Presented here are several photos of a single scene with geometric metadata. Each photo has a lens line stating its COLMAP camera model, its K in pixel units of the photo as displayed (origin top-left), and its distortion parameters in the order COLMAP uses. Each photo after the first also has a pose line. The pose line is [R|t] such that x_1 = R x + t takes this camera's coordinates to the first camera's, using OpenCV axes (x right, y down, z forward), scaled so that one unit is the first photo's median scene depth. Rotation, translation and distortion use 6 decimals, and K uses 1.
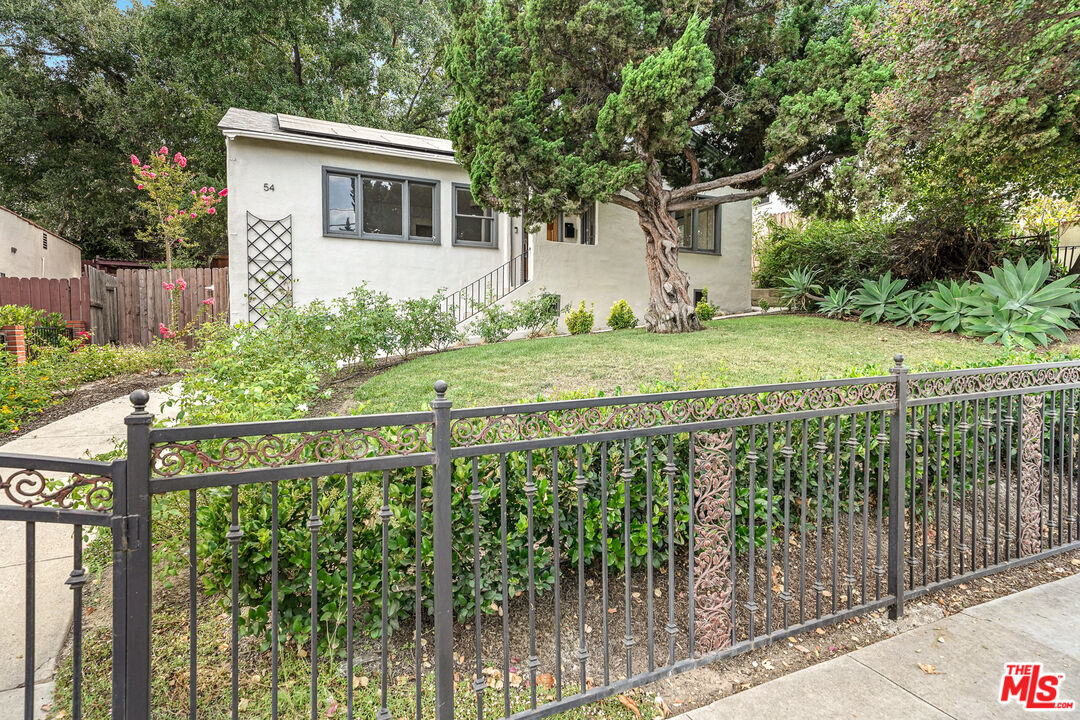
lens RADIAL K [[589.0, 0, 540.2], [0, 589.0, 358.8], [0, 0, 1]] dist [0.024547, -0.001130]
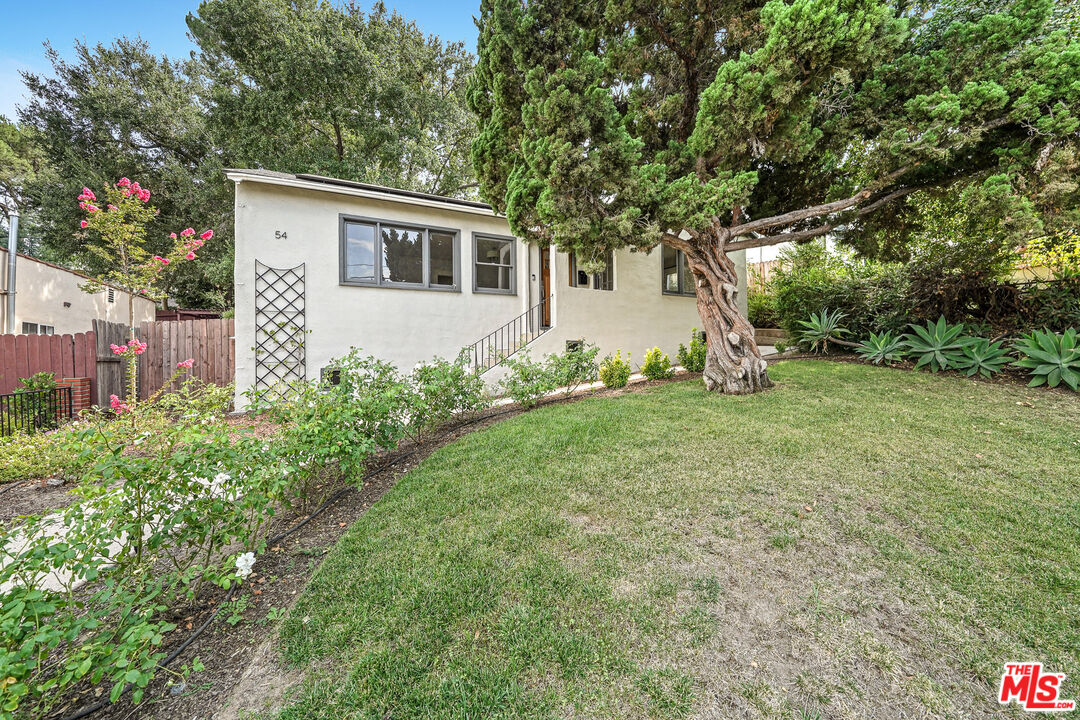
lens RADIAL K [[409.4, 0, 539.6], [0, 409.4, 351.5], [0, 0, 1]] dist [-0.017188, 0.002154]
pose [[0.999442, -0.015010, 0.029856, -0.065758], [0.016428, 0.998721, -0.047824, -0.065208], [-0.029099, 0.048287, 0.998410, 0.350617]]
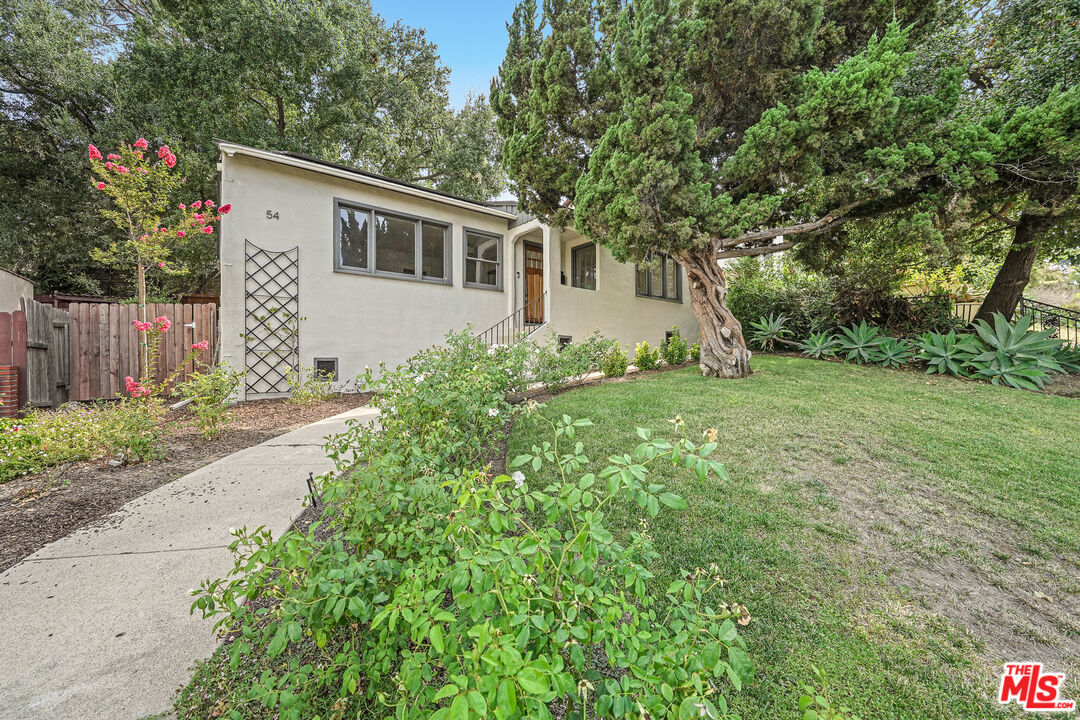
lens RADIAL K [[416.2, 0, 545.2], [0, 416.2, 357.9], [0, 0, 1]] dist [-0.013664, 0.001710]
pose [[0.973995, -0.004409, 0.226527, -0.202516], [0.013846, 0.999100, -0.040084, -0.043860], [-0.226147, 0.042178, 0.973180, 0.314694]]
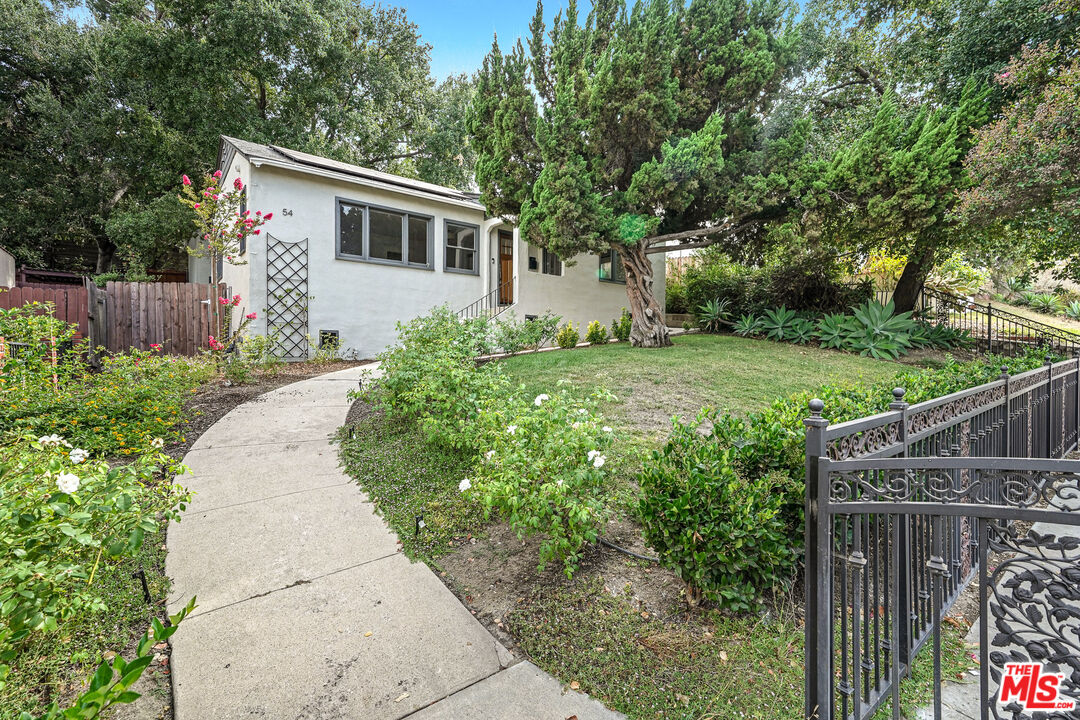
lens RADIAL K [[486.5, 0, 544.6], [0, 486.5, 354.6], [0, 0, 1]] dist [0.008817, 0.001772]
pose [[0.971768, 0.002070, 0.235929, -0.211180], [0.003879, 0.999686, -0.024747, -0.002460], [-0.235906, 0.024964, 0.971455, 0.018926]]
